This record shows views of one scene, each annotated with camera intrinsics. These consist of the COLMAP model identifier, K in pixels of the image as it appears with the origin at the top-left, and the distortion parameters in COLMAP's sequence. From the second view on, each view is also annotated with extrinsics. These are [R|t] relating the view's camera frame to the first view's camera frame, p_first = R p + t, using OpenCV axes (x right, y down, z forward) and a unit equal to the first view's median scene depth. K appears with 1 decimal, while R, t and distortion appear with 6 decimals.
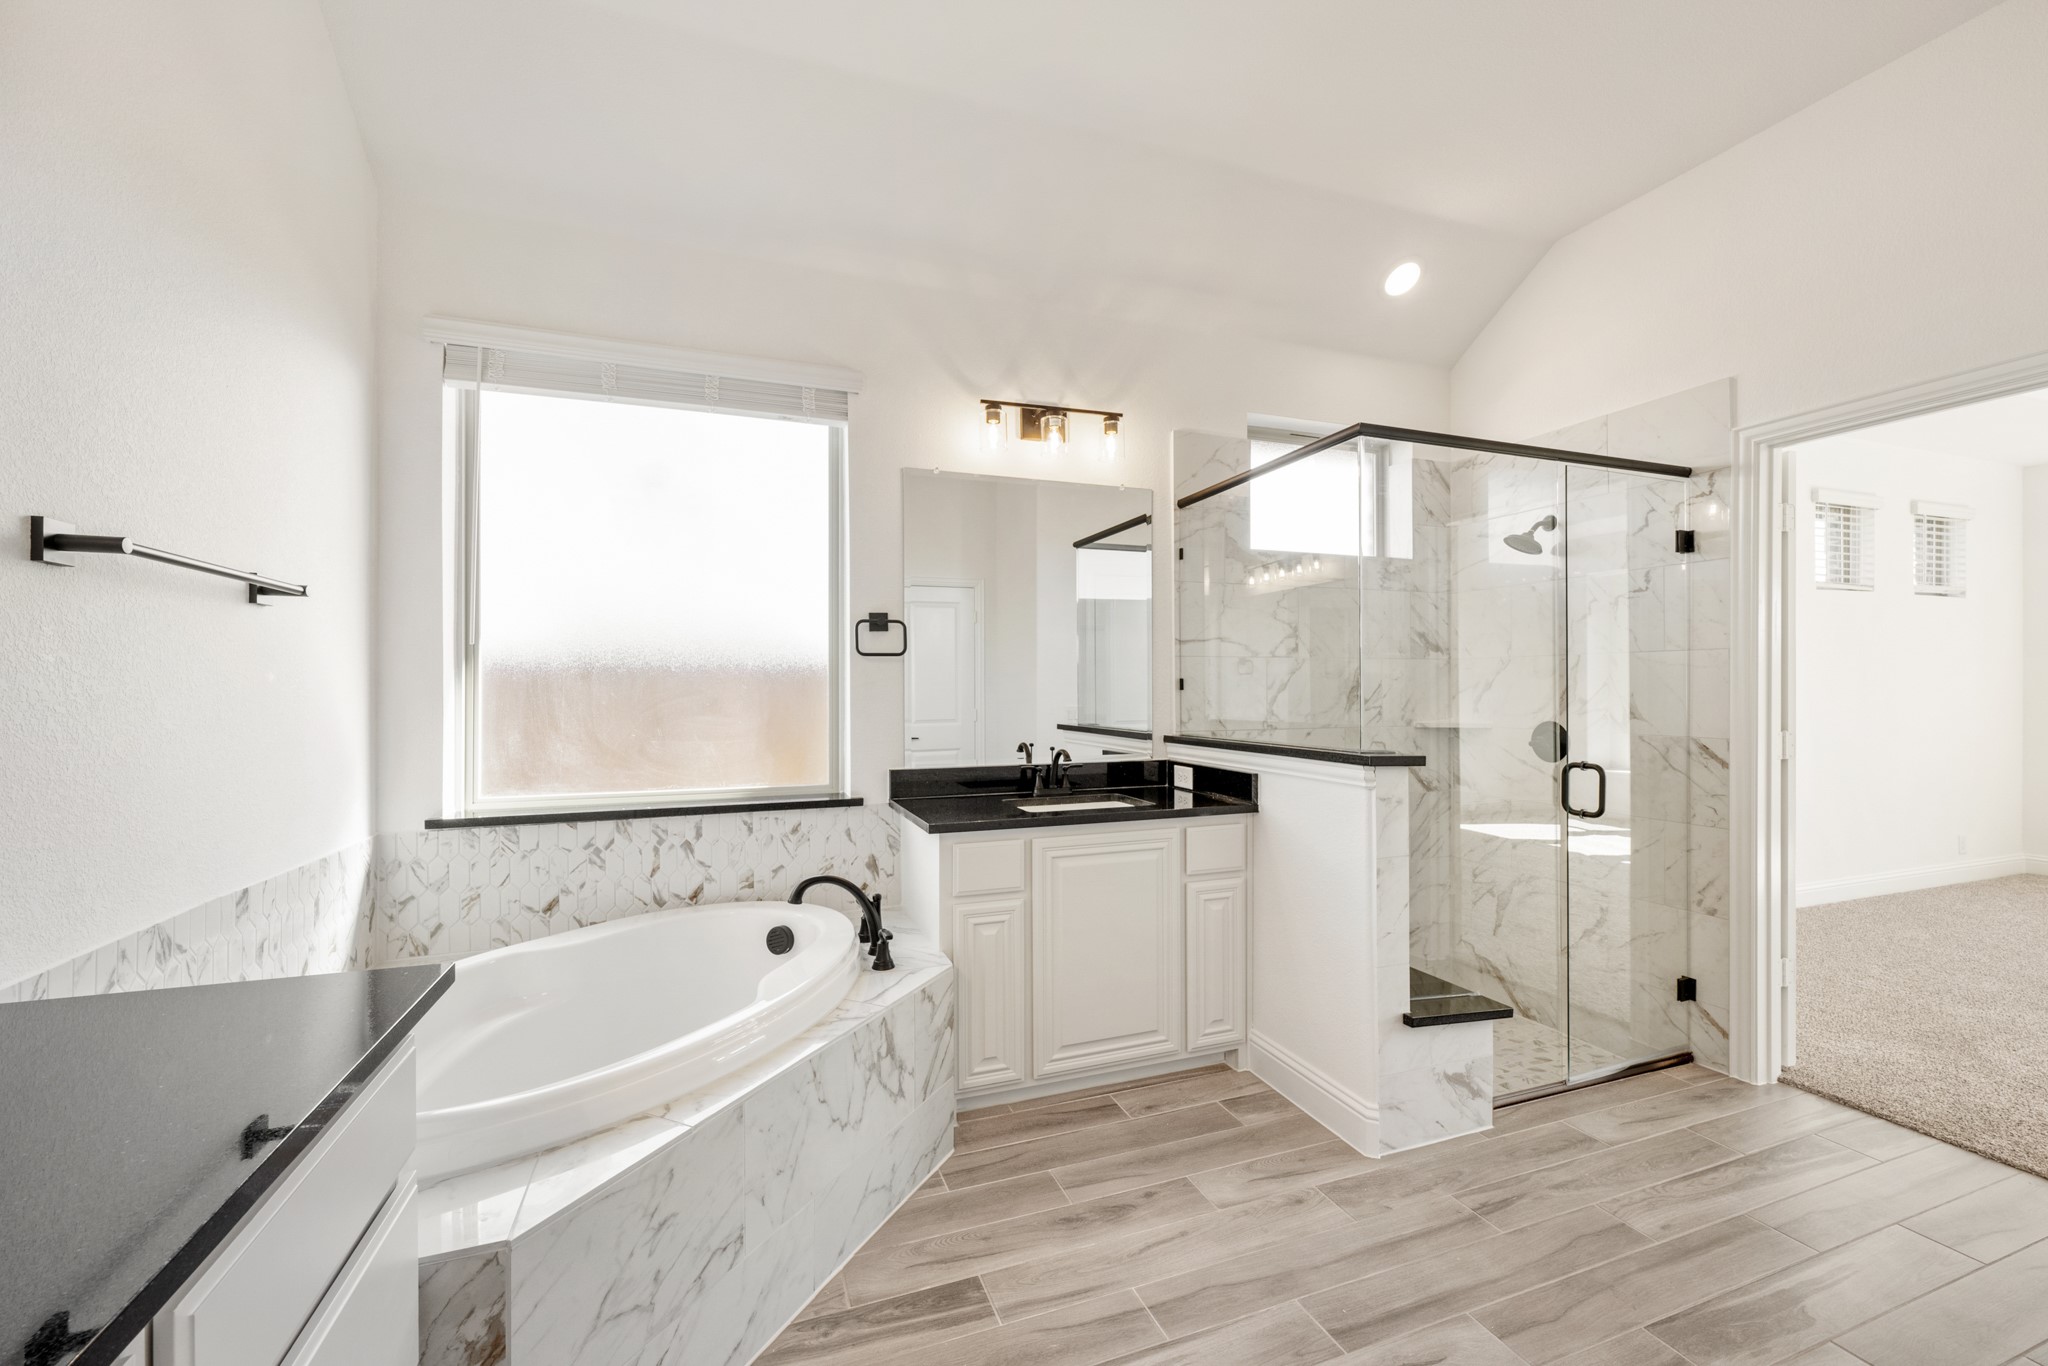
lens RADIAL K [[828.2, 0, 1028.0], [0, 828.2, 686.9], [0, 0, 1]] dist [-0.000103, 0.000093]
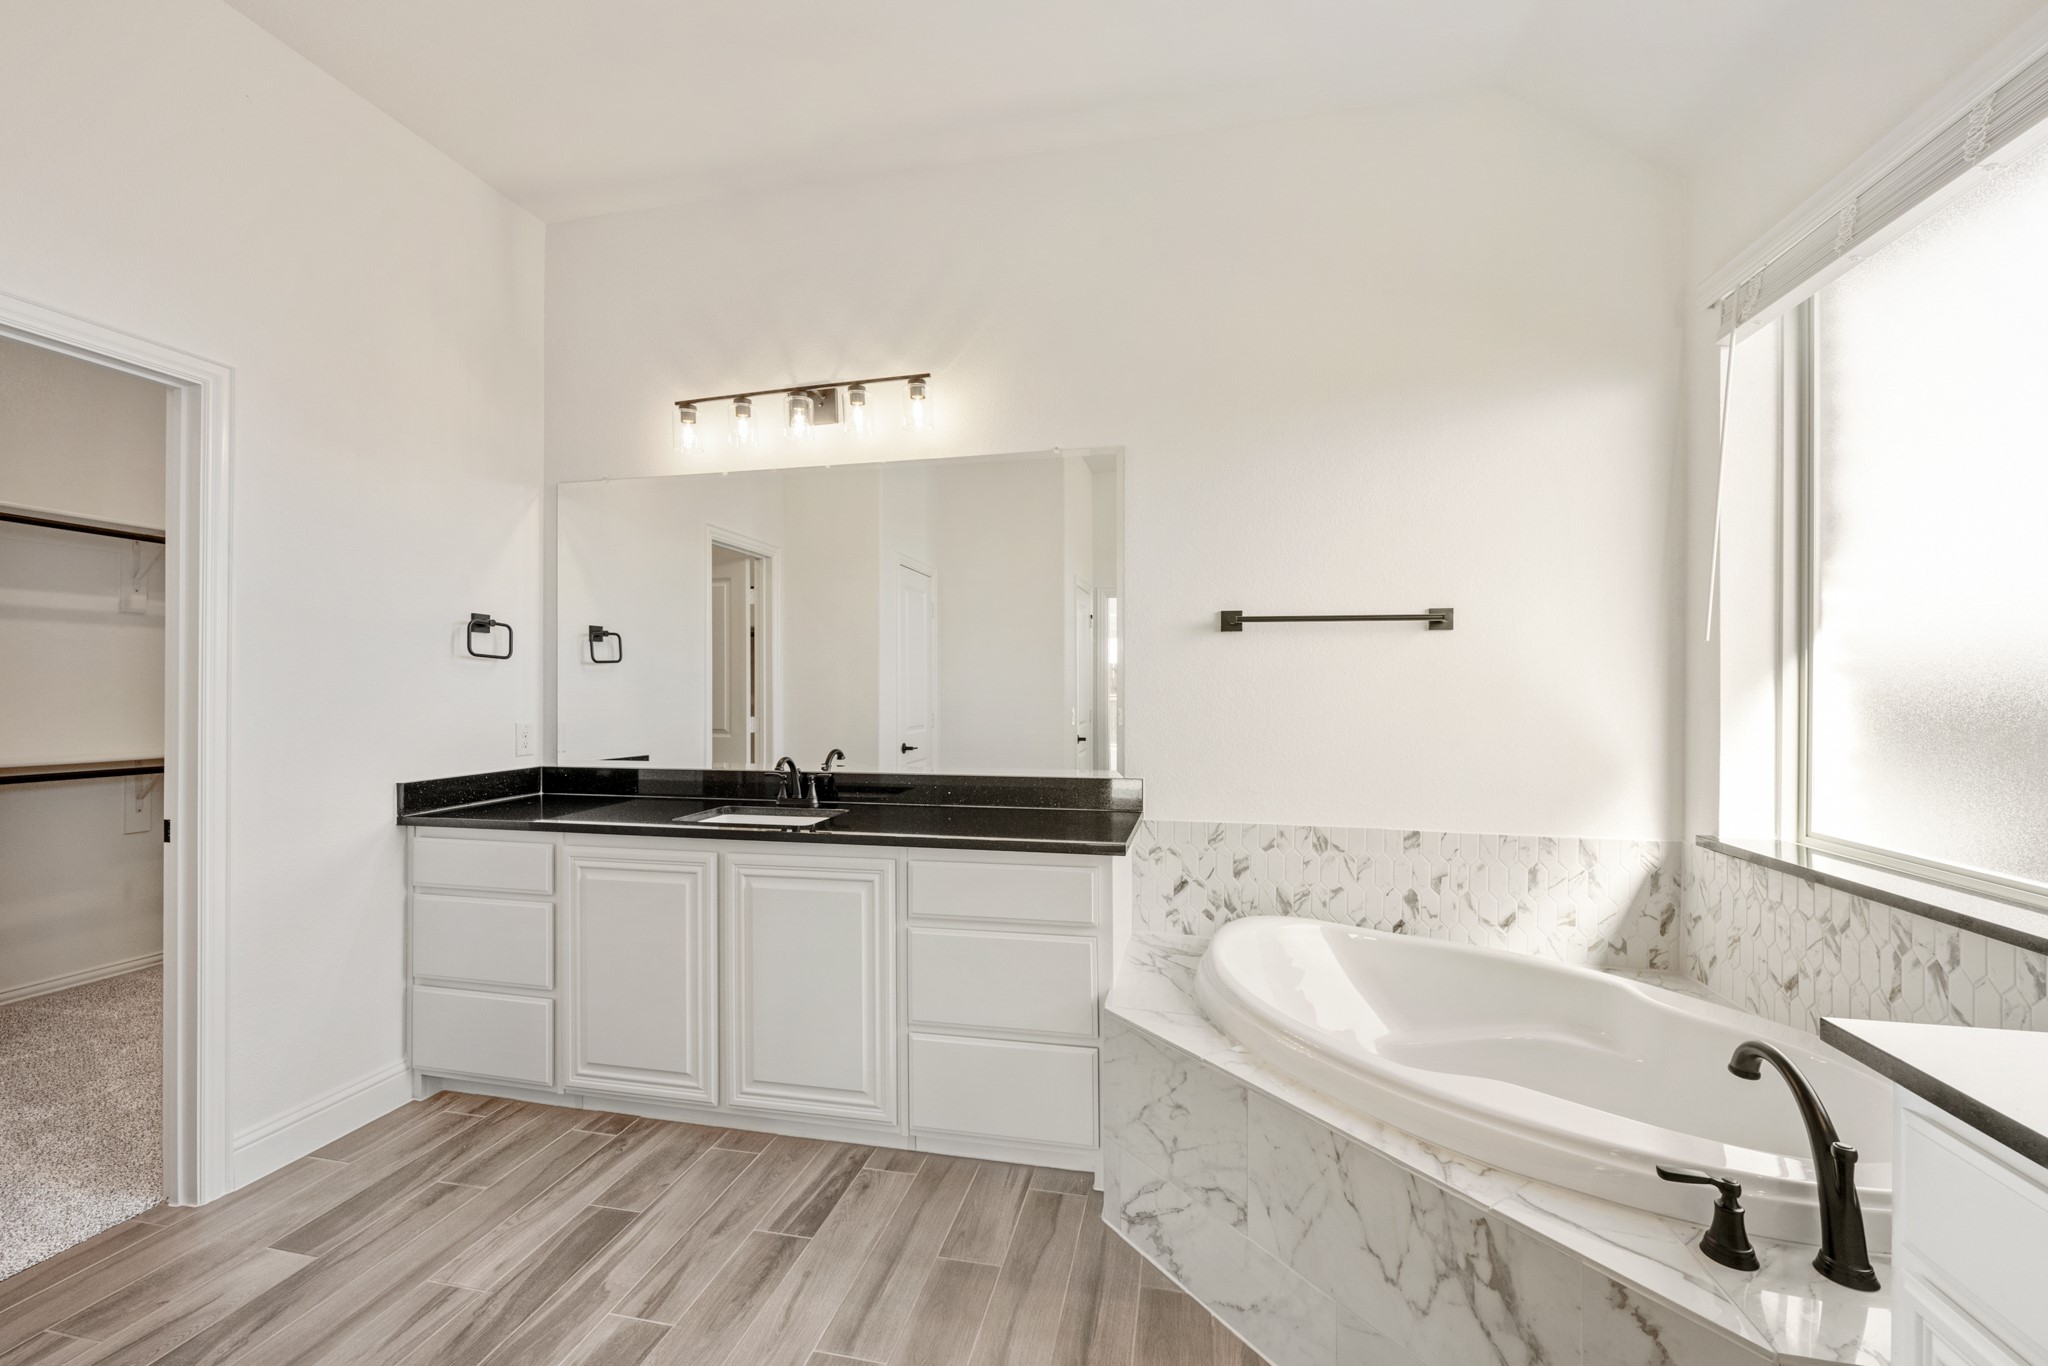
lens RADIAL K [[828.2, 0, 1025.2], [0, 828.2, 686.4], [0, 0, 1]] dist [-0.000103, 0.000093]
pose [[-0.539444, -0.000518, -0.842021, 0.428933], [0.000100, 1.000000, -0.000679, -0.004391], [0.842021, -0.000451, -0.539444, 0.821393]]
